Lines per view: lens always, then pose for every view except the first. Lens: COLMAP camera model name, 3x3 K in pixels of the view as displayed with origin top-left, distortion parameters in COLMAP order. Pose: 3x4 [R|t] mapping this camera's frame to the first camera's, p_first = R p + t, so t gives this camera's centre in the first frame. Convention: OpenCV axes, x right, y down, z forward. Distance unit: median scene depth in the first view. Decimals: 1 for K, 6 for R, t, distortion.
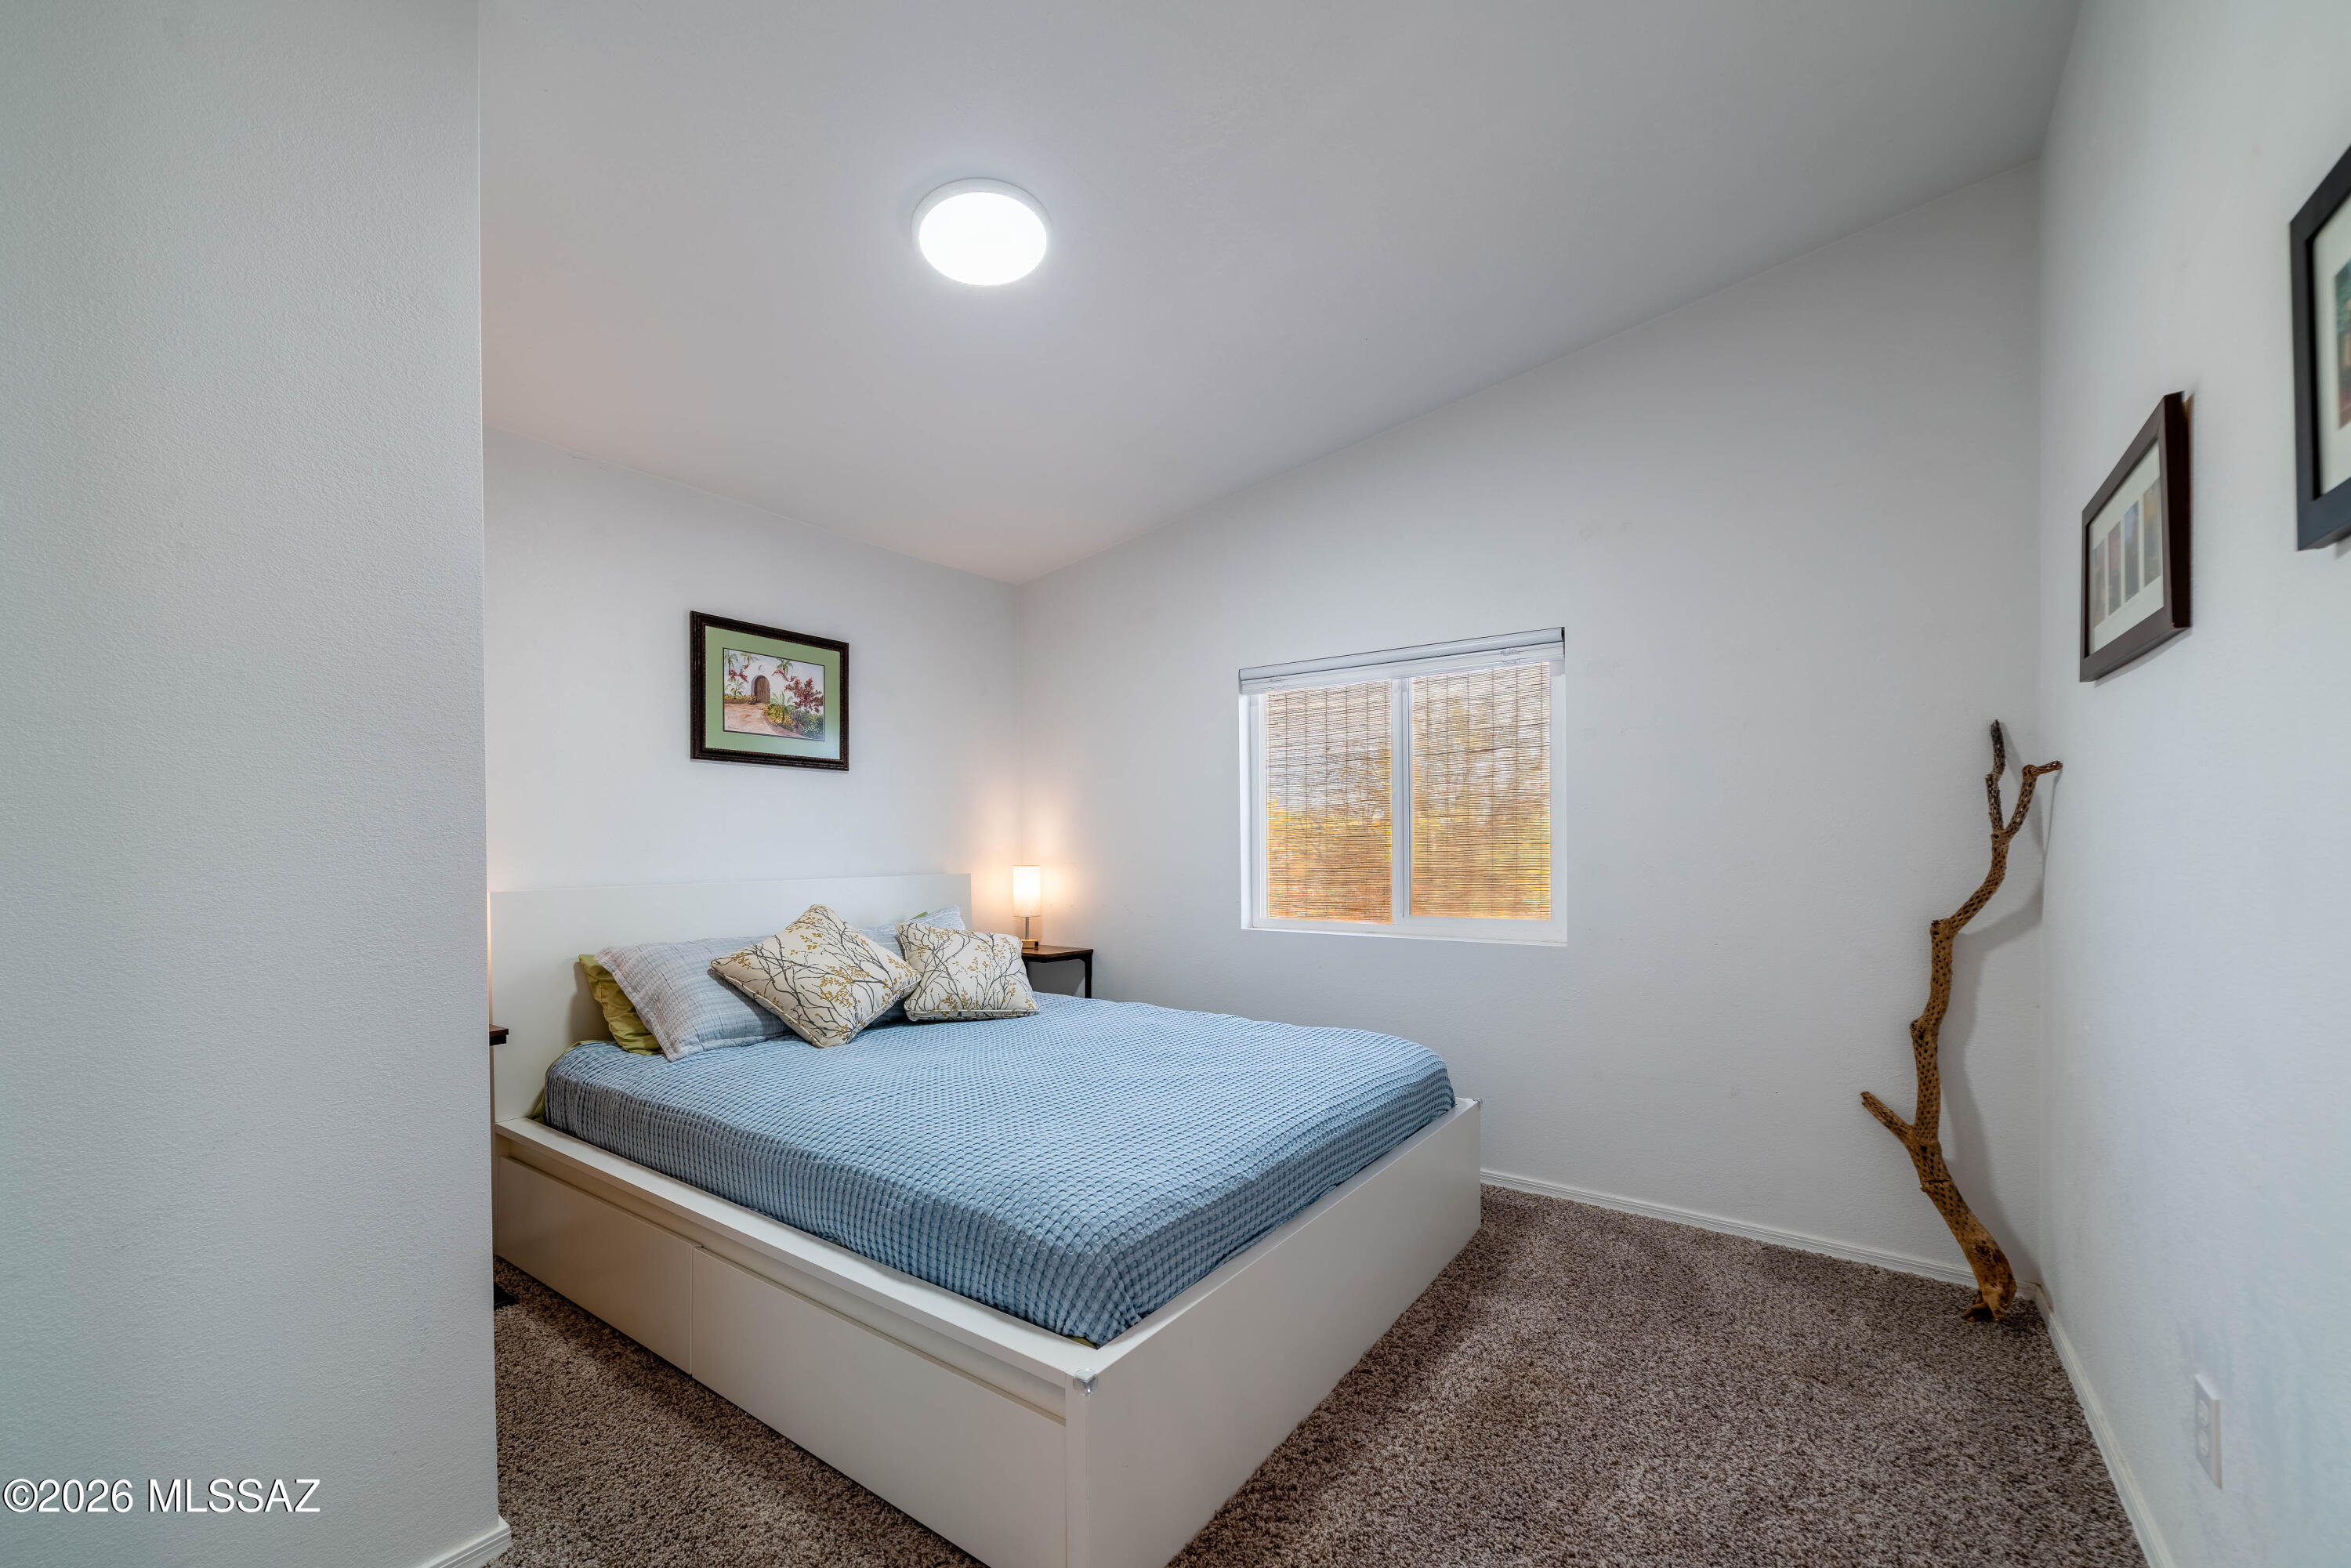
lens RADIAL K [[920.5, 0, 1209.7], [0, 920.5, 854.3], [0, 0, 1]] dist [0.001158, 0.000124]
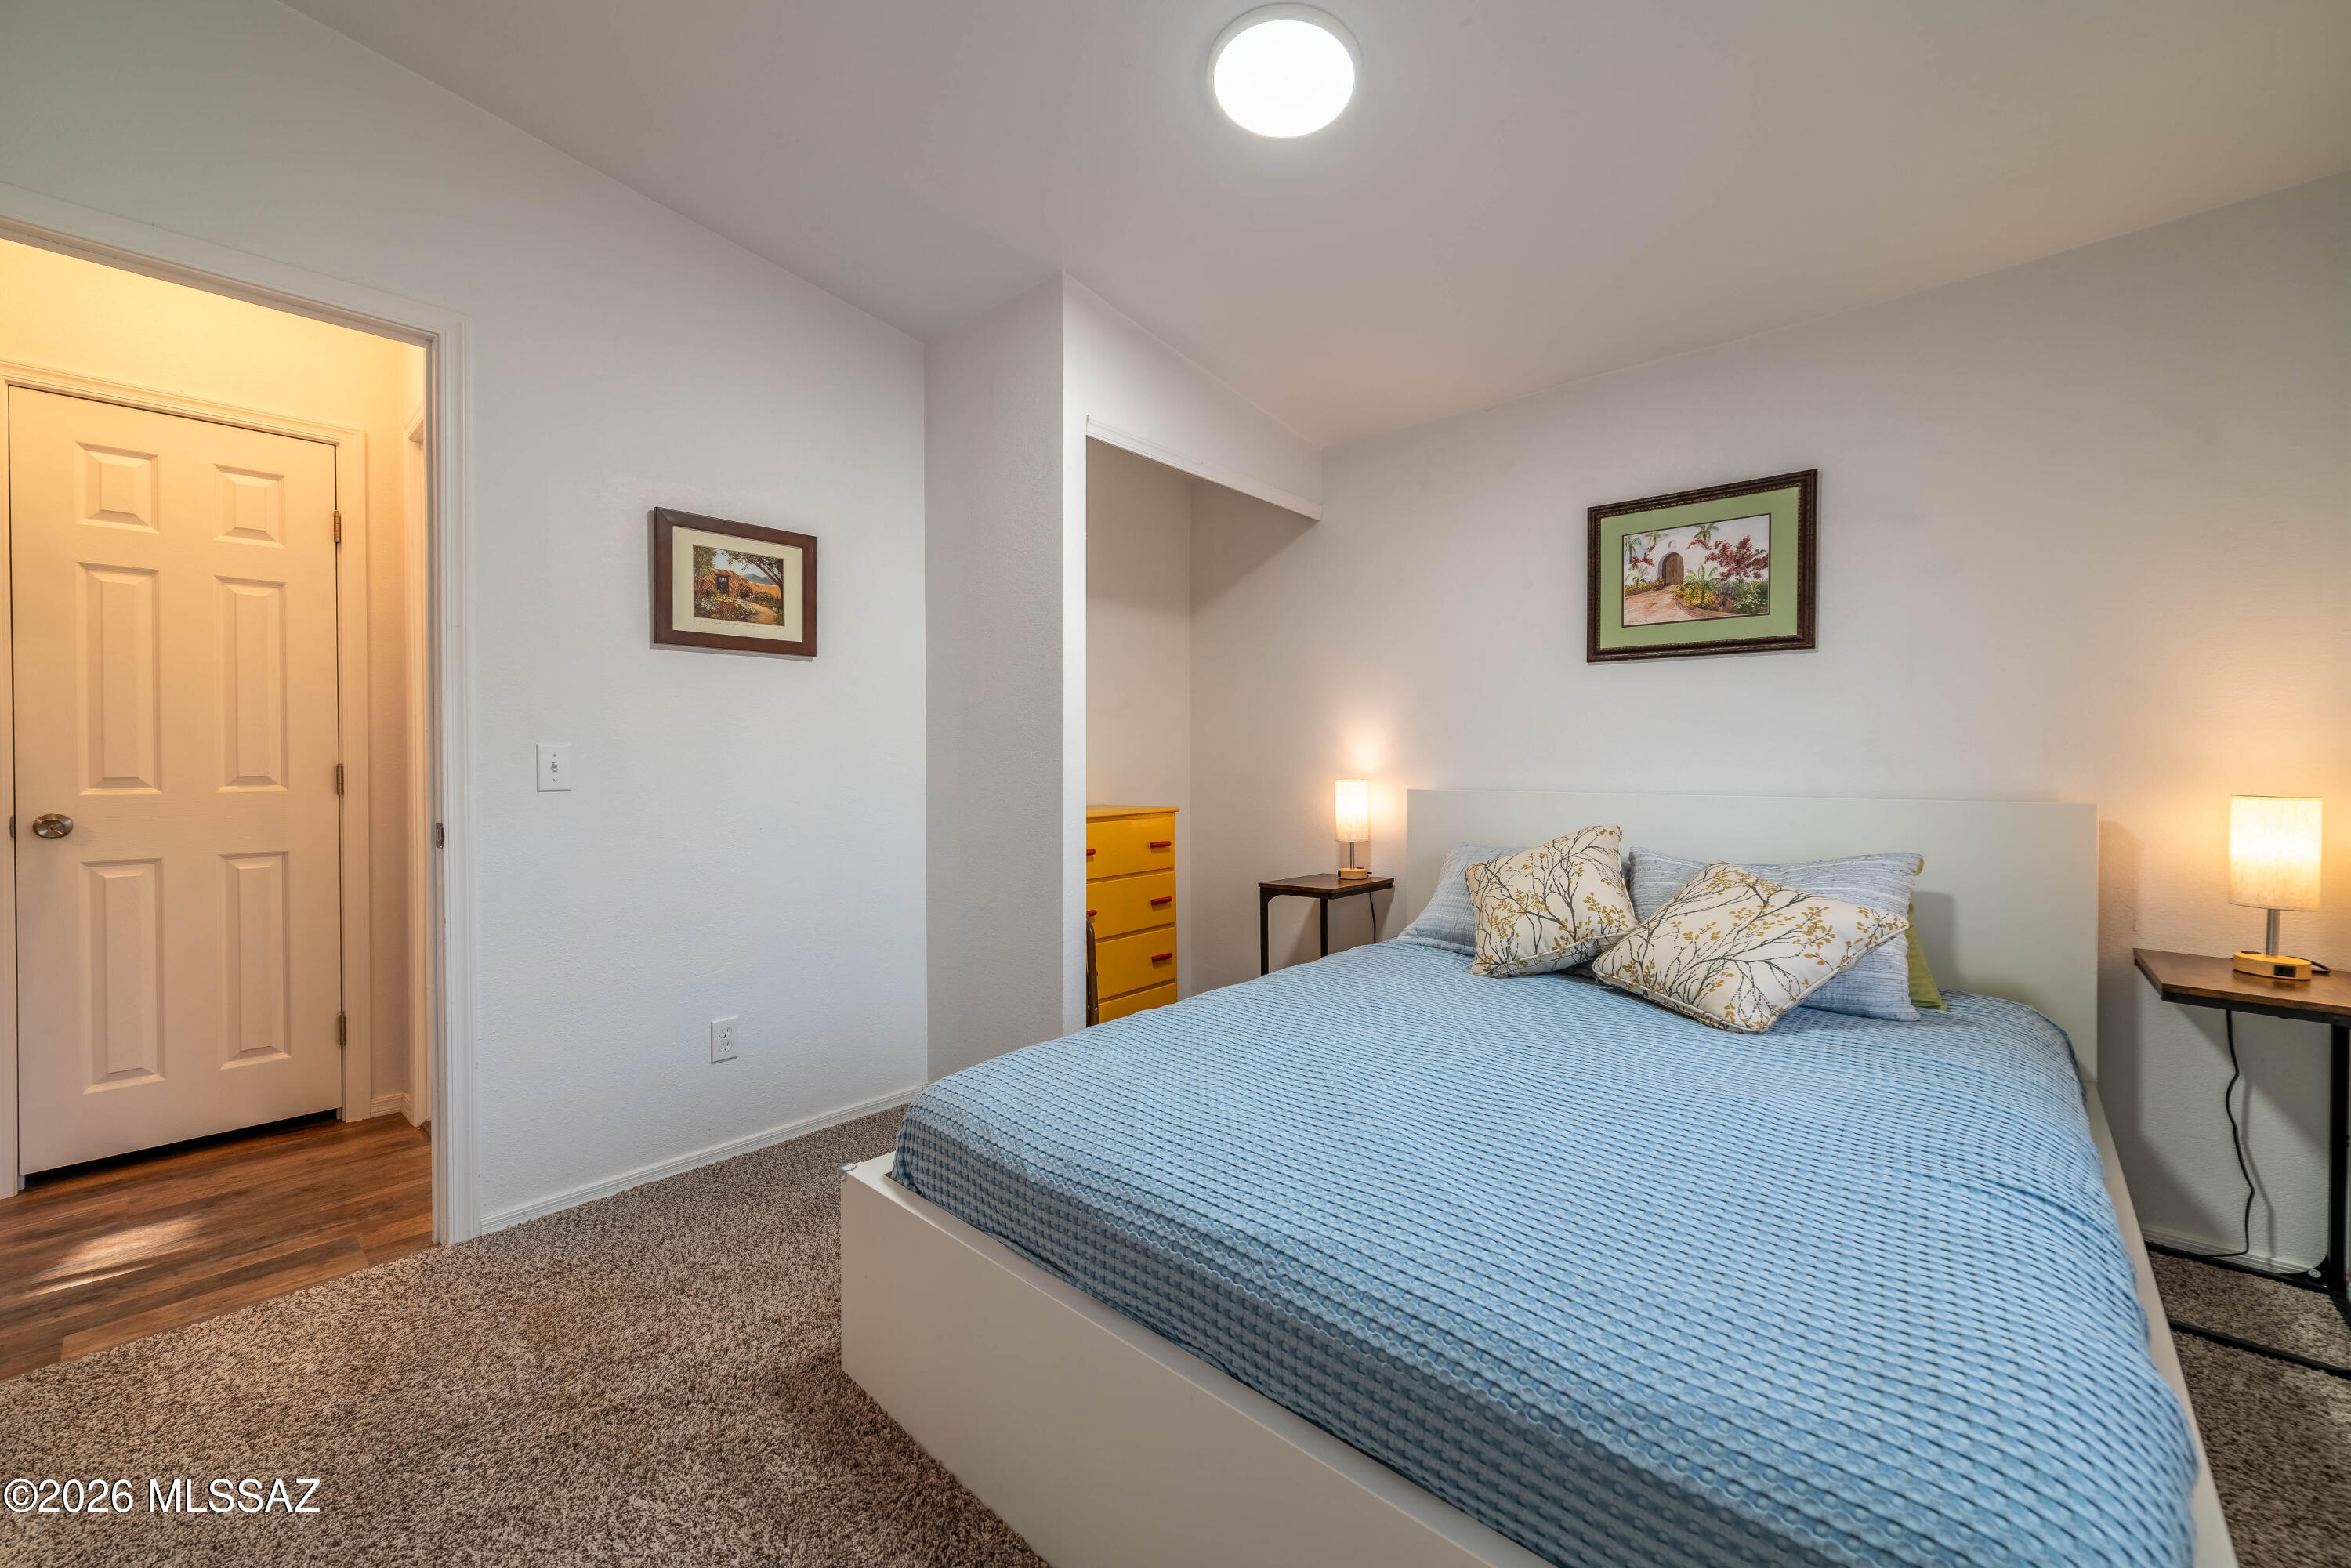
lens RADIAL K [[929.1, 0, 1152.8], [0, 929.1, 780.1], [0, 0, 1]] dist [-0.001342, 0.000116]
pose [[-0.151514, 0.030384, -0.987988, 0.463062], [-0.007964, 0.999457, 0.031958, -0.008923], [0.988423, 0.012711, -0.151190, 0.698959]]
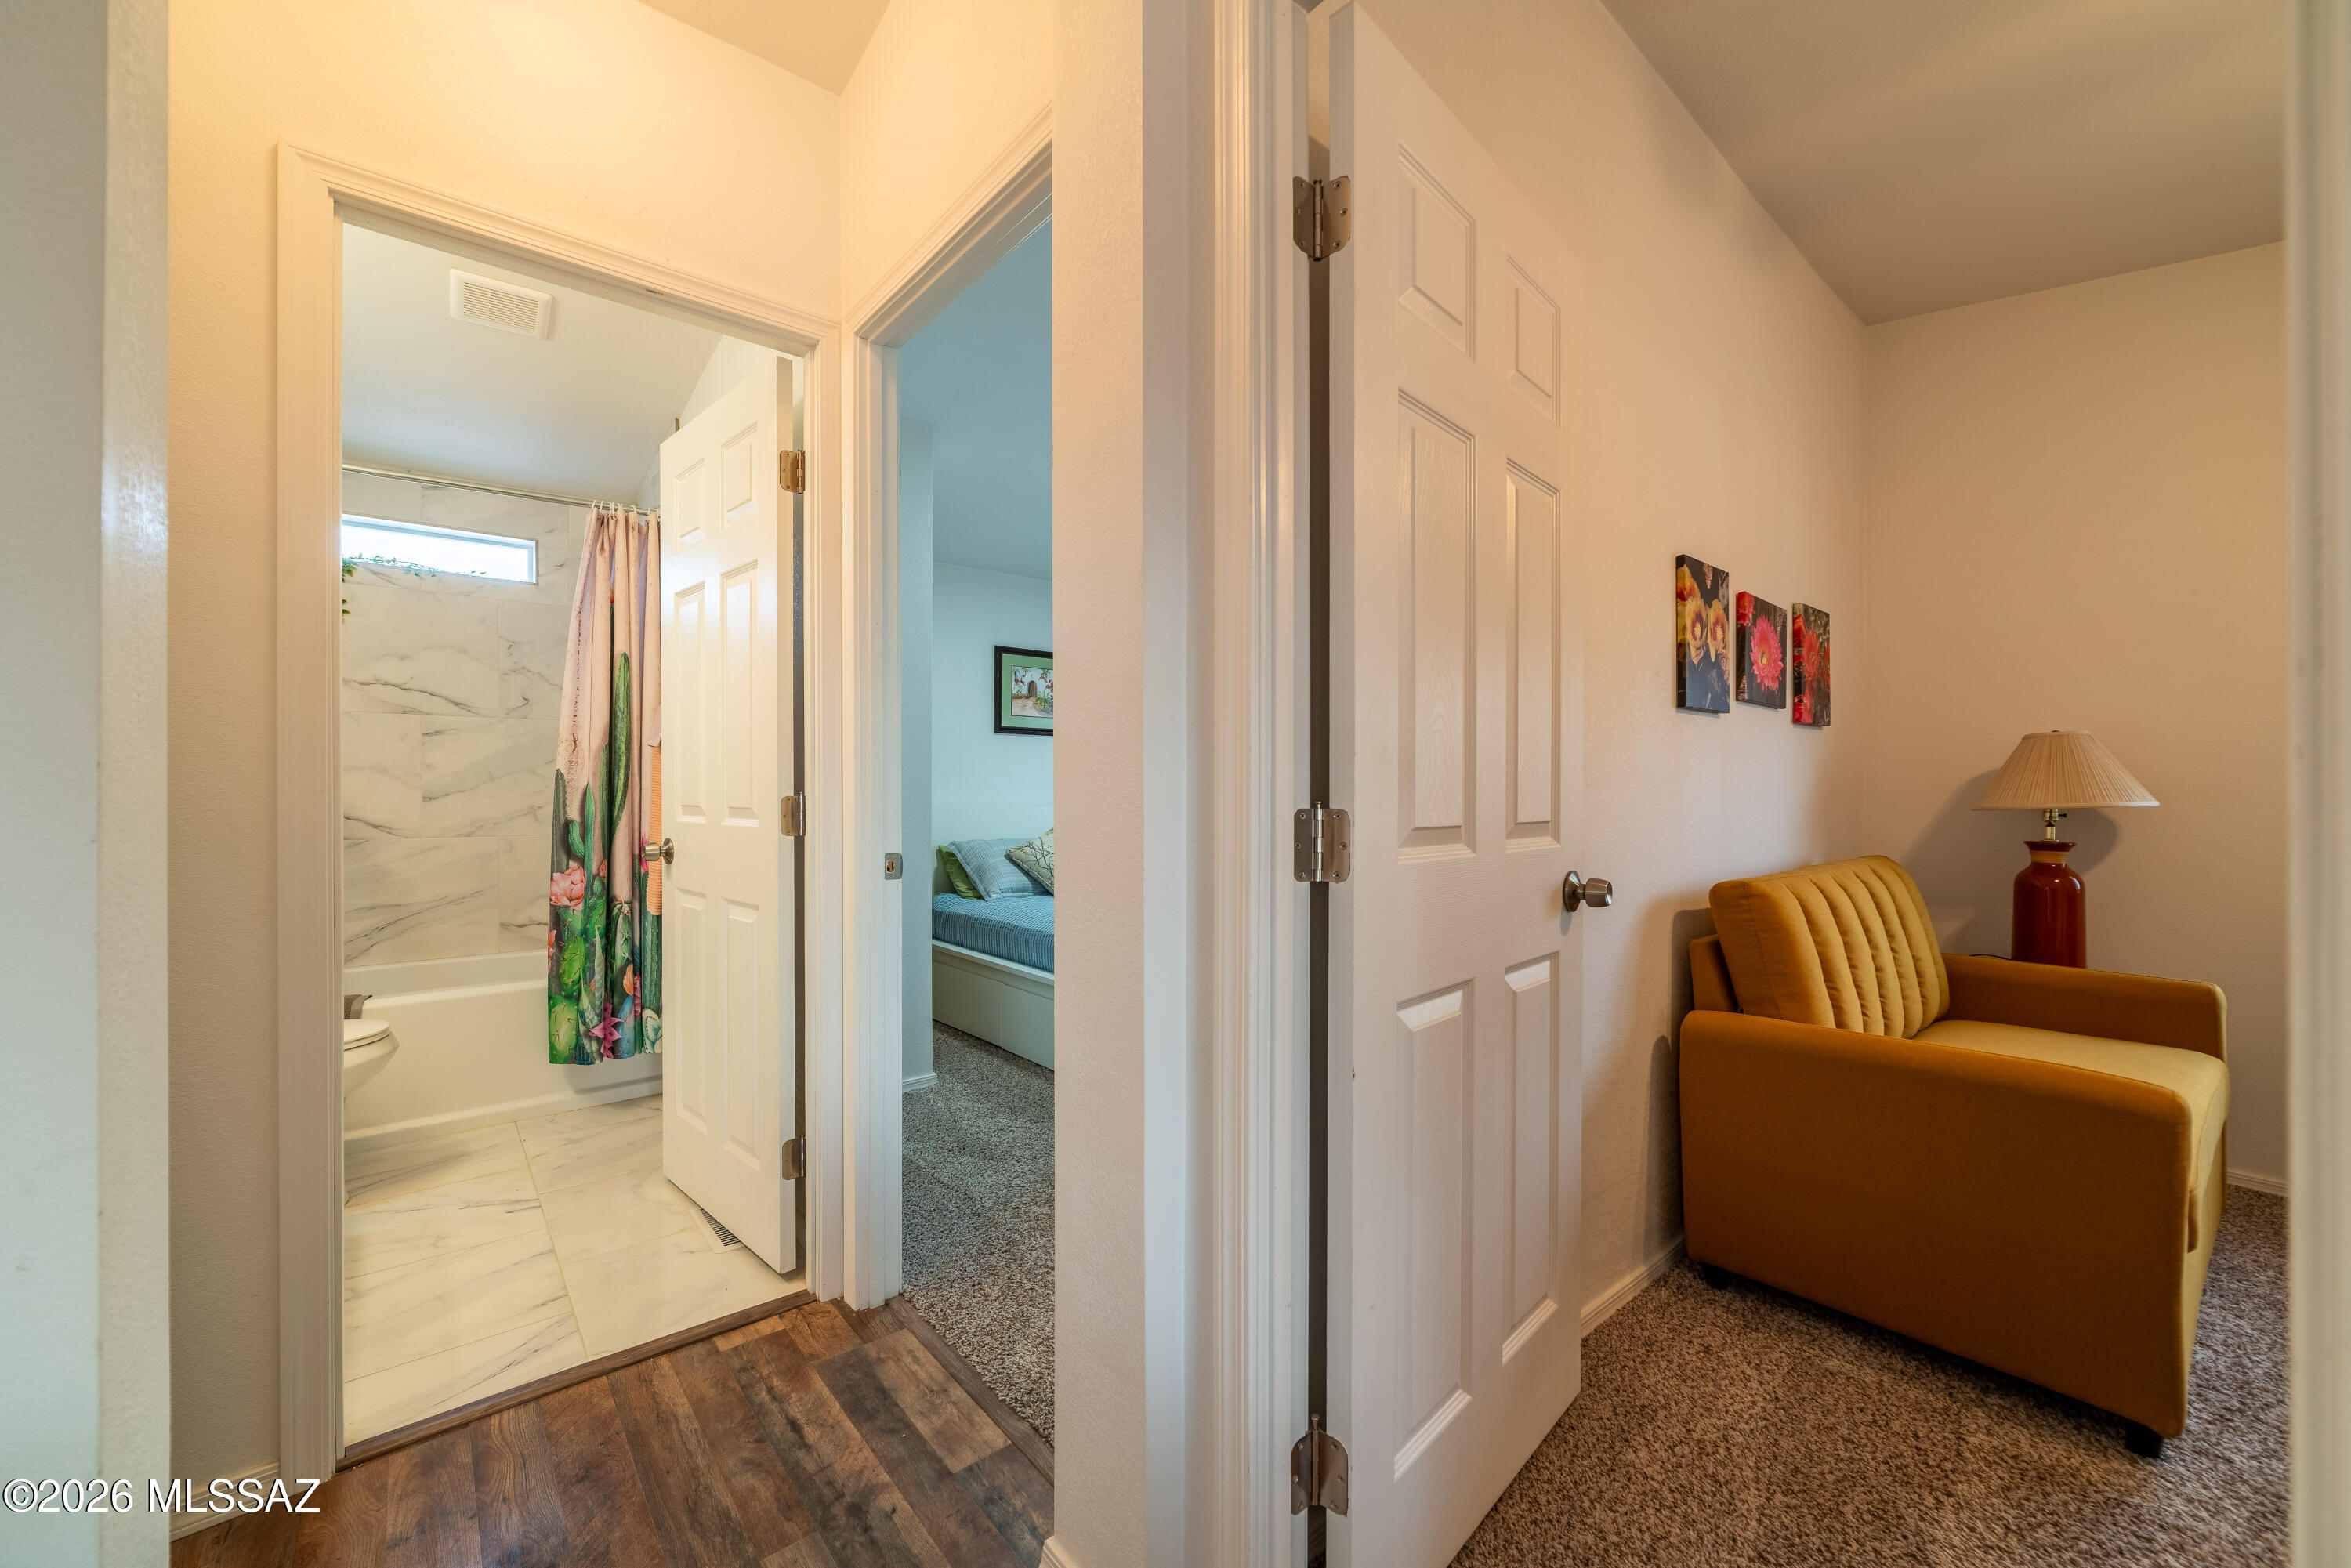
lens RADIAL K [[909.9, 0, 1181.8], [0, 909.9, 800.7], [0, 0, 1]] dist [0.001919, 0.000317]
pose [[0.960827, 0.012185, -0.276880, 0.229439], [-0.009750, 0.999901, 0.010168, -0.000075], [0.276976, -0.007070, 0.960851, -0.506371]]
